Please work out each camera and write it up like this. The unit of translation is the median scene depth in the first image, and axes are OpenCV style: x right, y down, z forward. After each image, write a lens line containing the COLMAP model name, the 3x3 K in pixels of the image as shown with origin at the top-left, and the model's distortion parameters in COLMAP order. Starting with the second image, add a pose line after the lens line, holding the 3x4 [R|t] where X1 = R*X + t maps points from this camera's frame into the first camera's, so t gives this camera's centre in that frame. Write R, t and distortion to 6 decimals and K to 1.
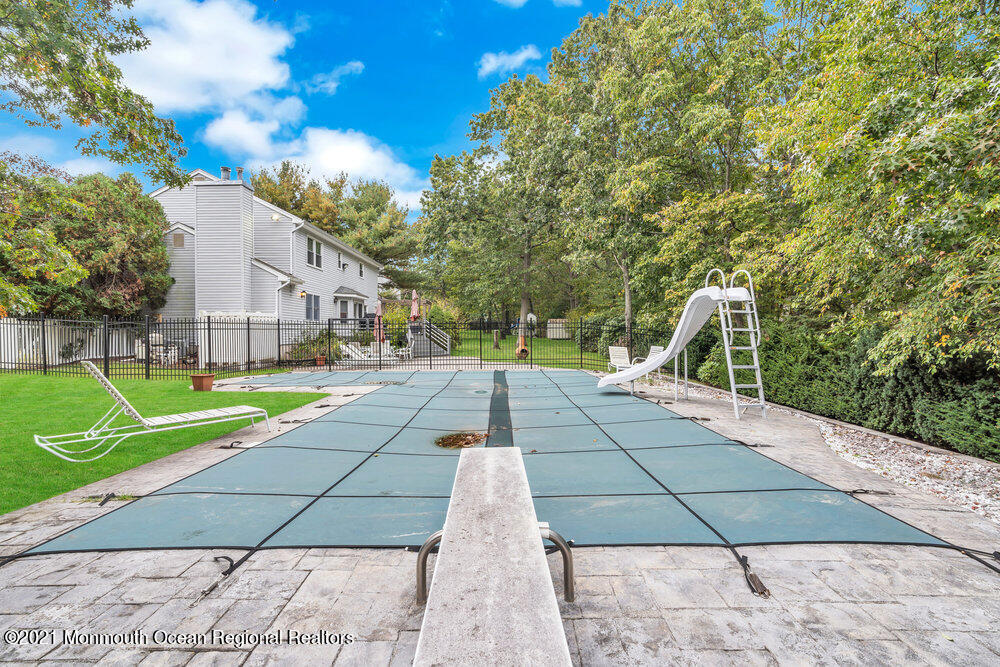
lens RADIAL K [[458.0, 0, 505.7], [0, 458.0, 333.5], [0, 0, 1]] dist [-0.002893, 0.000983]
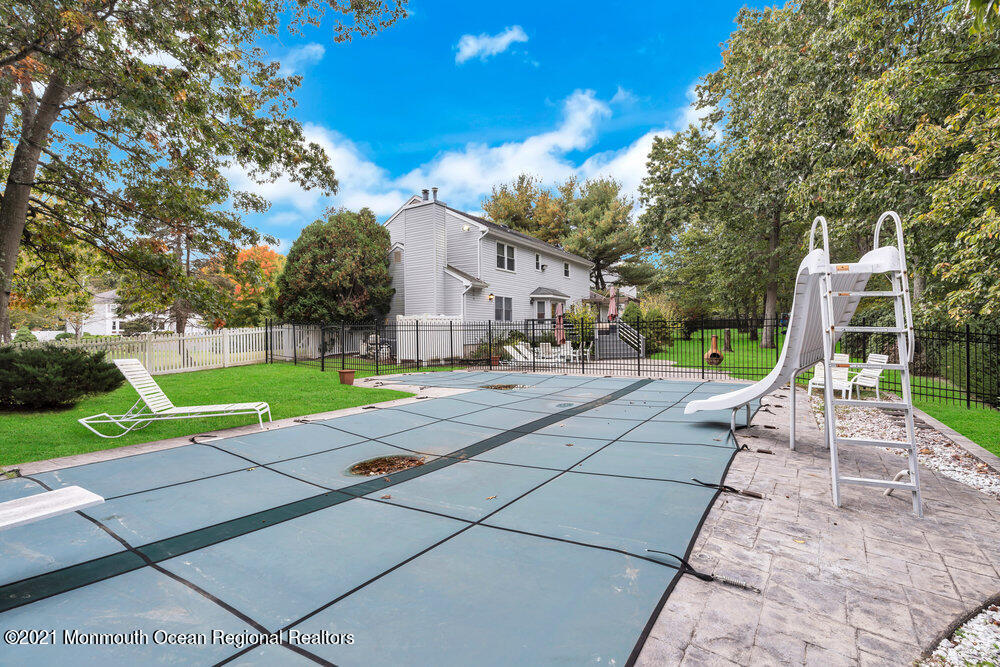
lens RADIAL K [[458.0, 0, 498.4], [0, 458.0, 335.5], [0, 0, 1]] dist [-0.002893, 0.000983]
pose [[0.834119, -0.000171, -0.551585, 0.142516], [0.003634, 0.999980, 0.005185, -0.001762], [0.551573, -0.006329, 0.834102, 0.110682]]
